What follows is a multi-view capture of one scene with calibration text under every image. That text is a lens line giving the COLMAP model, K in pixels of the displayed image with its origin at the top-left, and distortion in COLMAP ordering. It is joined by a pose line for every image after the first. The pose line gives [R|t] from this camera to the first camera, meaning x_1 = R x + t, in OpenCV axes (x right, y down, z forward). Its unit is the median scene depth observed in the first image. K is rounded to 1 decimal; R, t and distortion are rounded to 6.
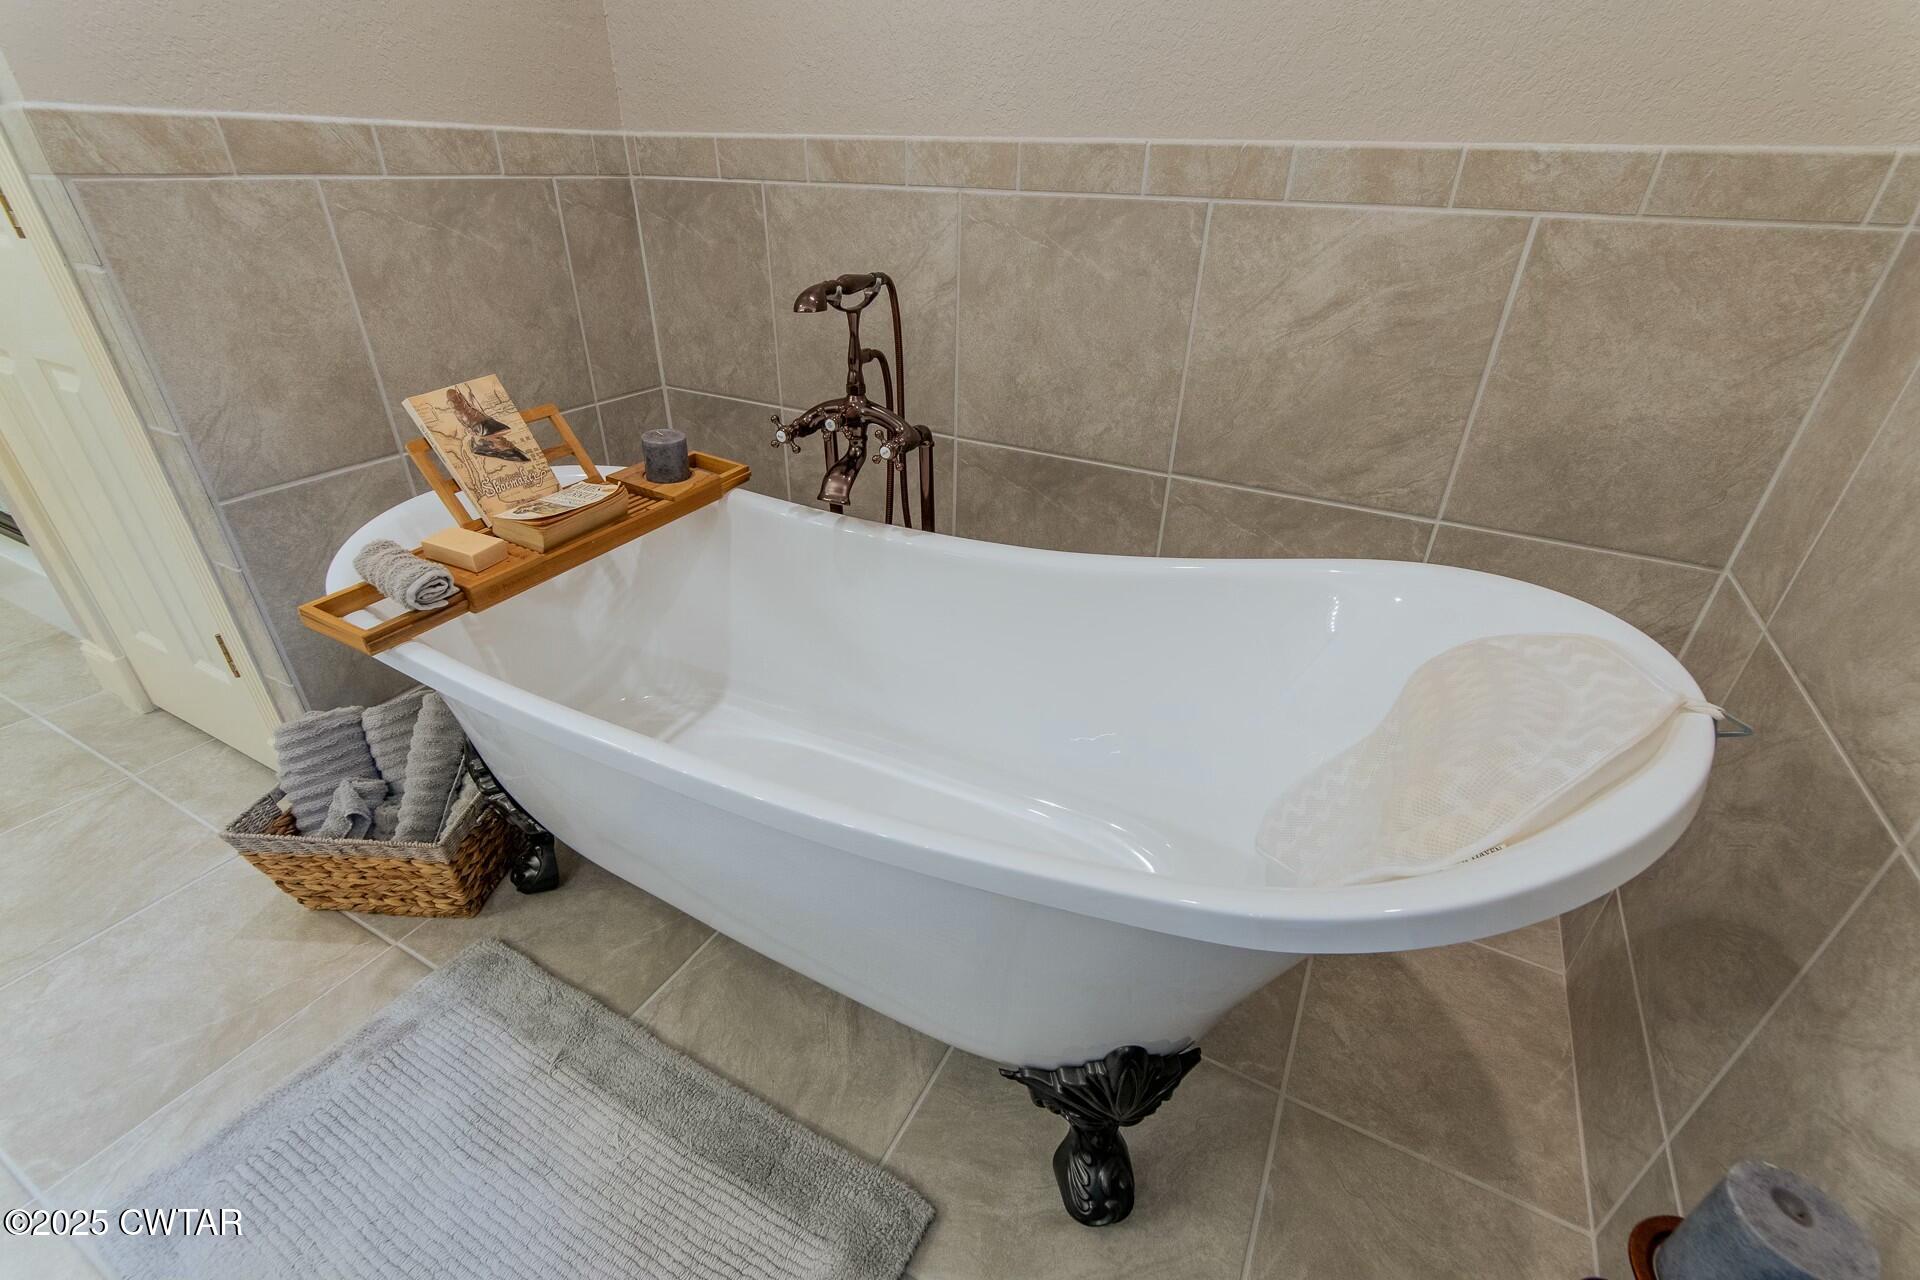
lens RADIAL K [[840.2, 0, 959.6], [0, 840.2, 648.9], [0, 0, 1]] dist [-0.002682, 0.000841]
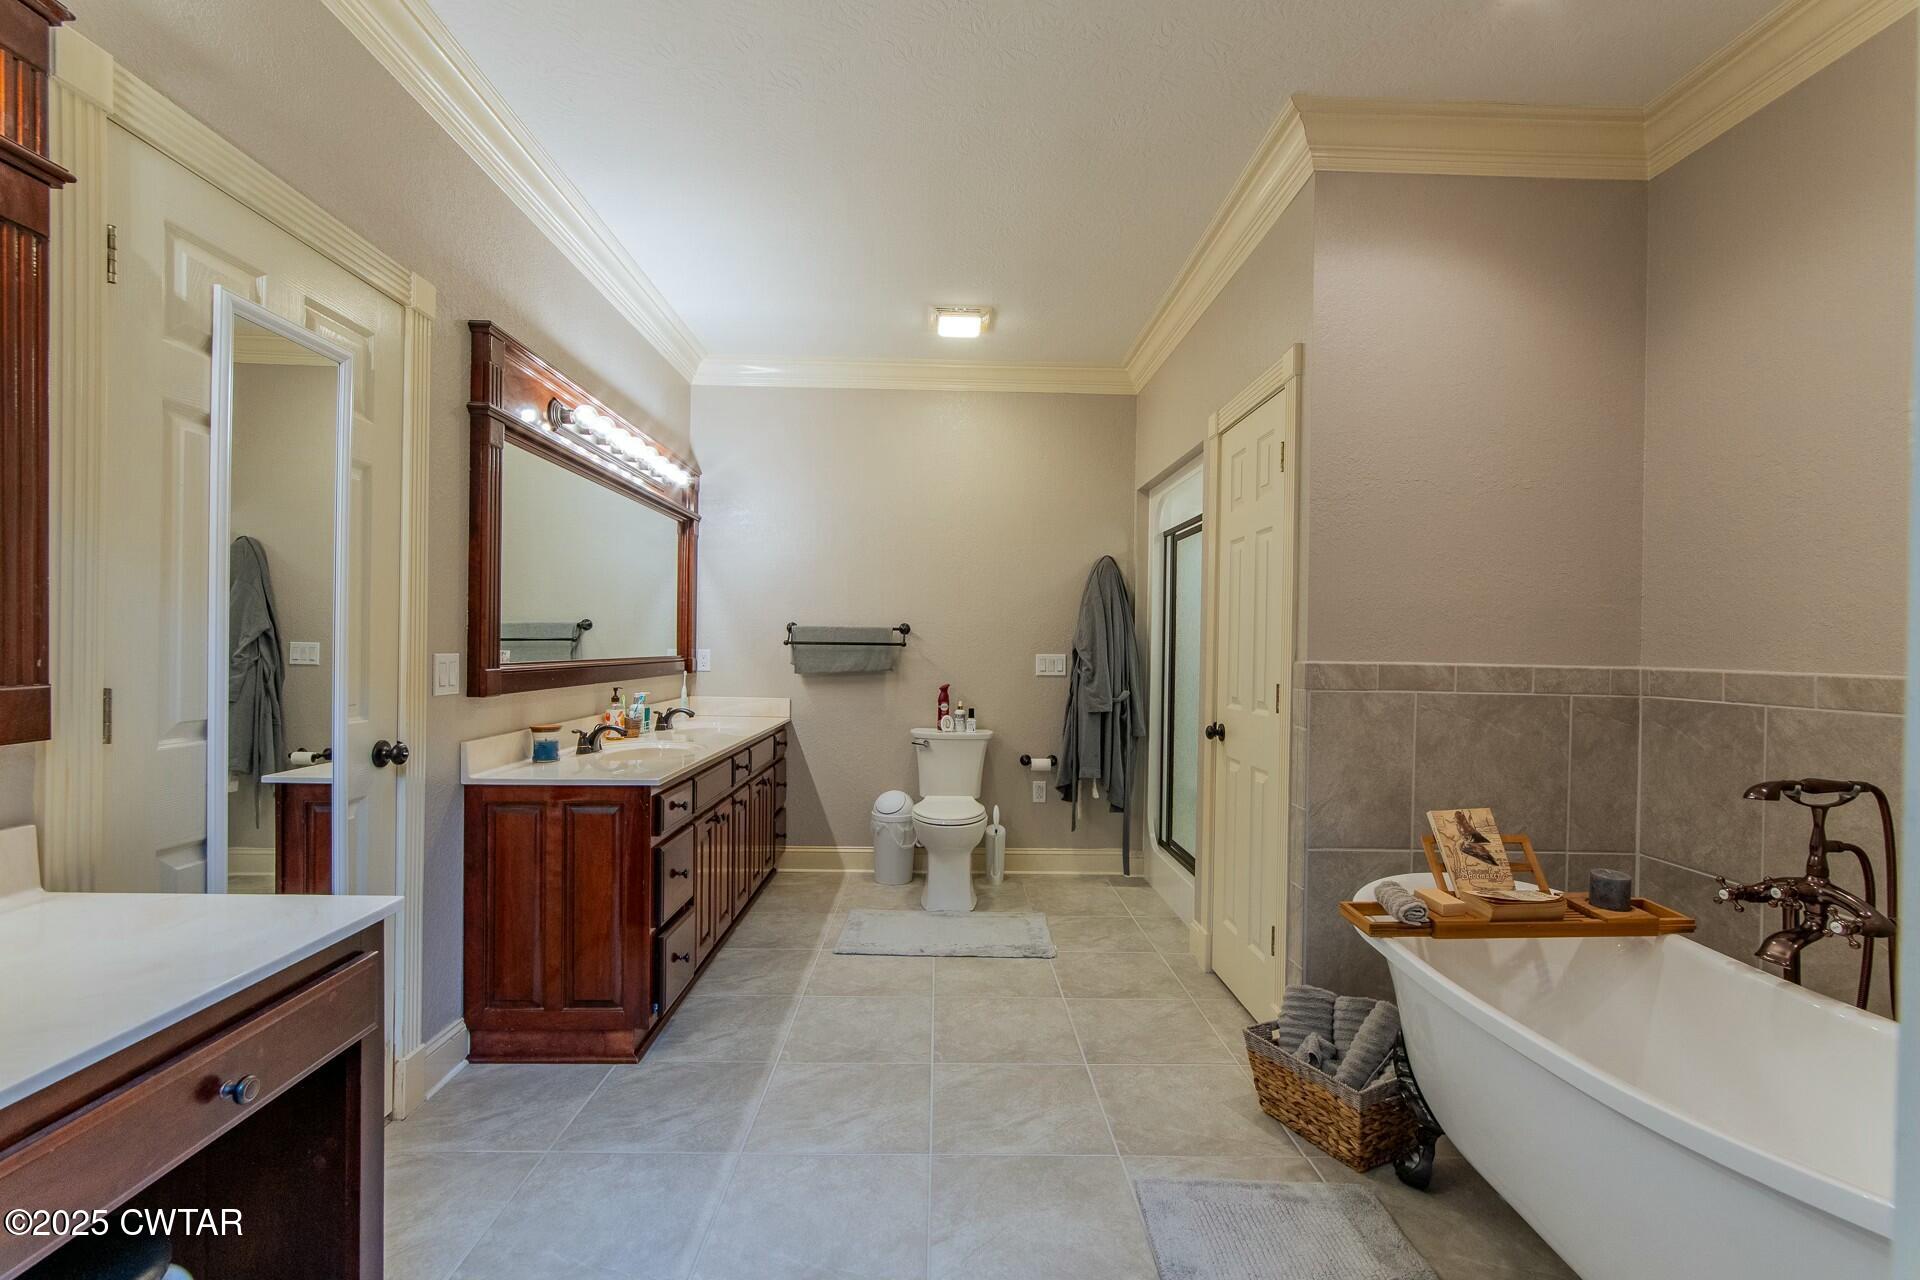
lens RADIAL K [[840.2, 0, 959.6], [0, 840.2, 648.9], [0, 0, 1]] dist [-0.002682, 0.000841]
pose [[0.492808, -0.007294, -0.870107, 0.292861], [-0.444874, 0.857279, -0.259152, 0.241150], [0.747815, 0.514800, 0.419230, -0.495689]]
